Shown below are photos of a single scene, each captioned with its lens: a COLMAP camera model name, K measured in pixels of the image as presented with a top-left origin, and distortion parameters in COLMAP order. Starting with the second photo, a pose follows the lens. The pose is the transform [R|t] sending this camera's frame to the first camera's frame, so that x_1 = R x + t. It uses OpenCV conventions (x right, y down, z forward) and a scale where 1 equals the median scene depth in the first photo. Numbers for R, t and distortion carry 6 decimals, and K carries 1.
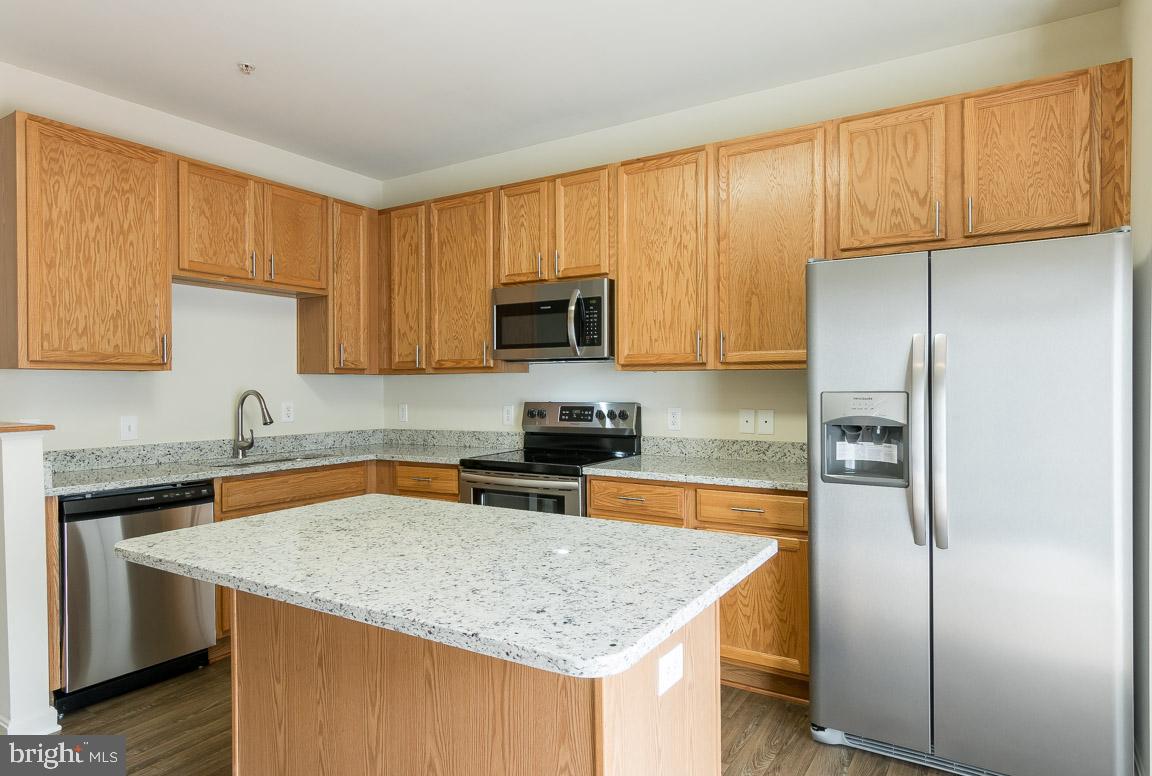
lens RADIAL K [[681.2, 0, 581.5], [0, 681.2, 389.2], [0, 0, 1]] dist [0.000976, 0.002874]
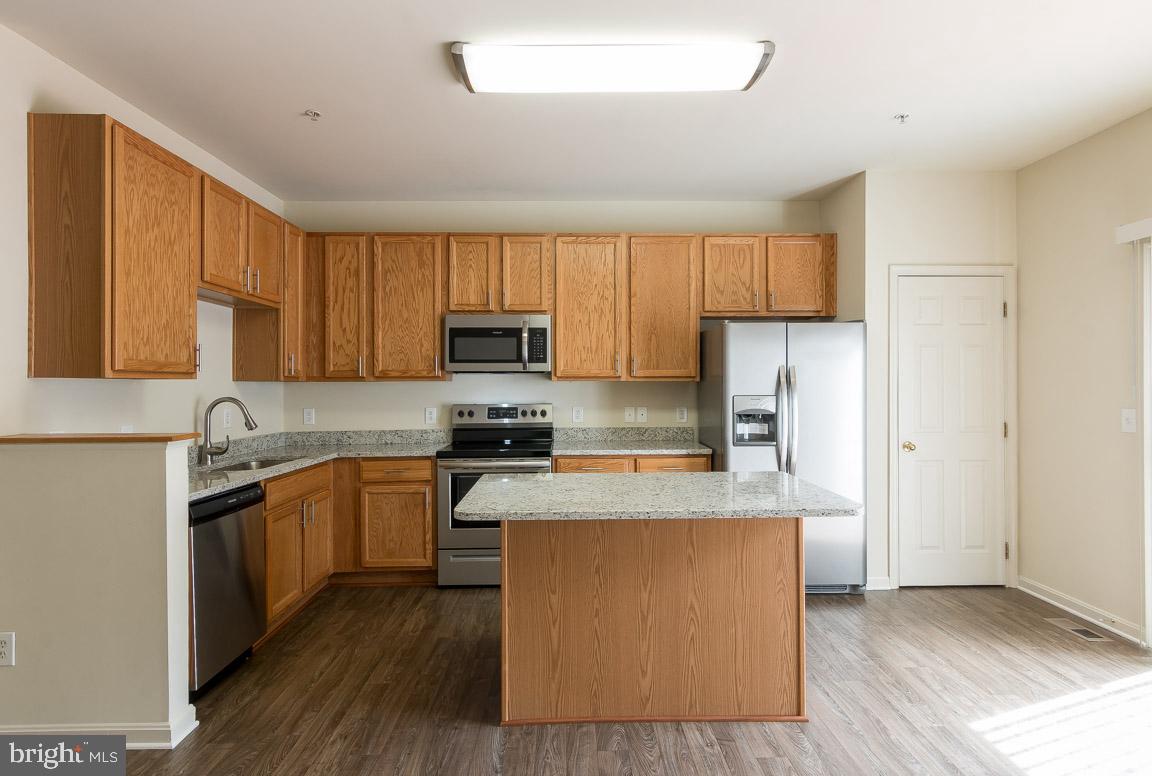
lens RADIAL K [[606.8, 0, 574.4], [0, 606.8, 389.2], [0, 0, 1]] dist [0.005537, 0.006466]
pose [[0.837785, -0.002243, 0.545996, -0.632661], [0.003668, 0.999992, -0.001521, -0.008617], [-0.545988, 0.003277, 0.837787, -0.078303]]
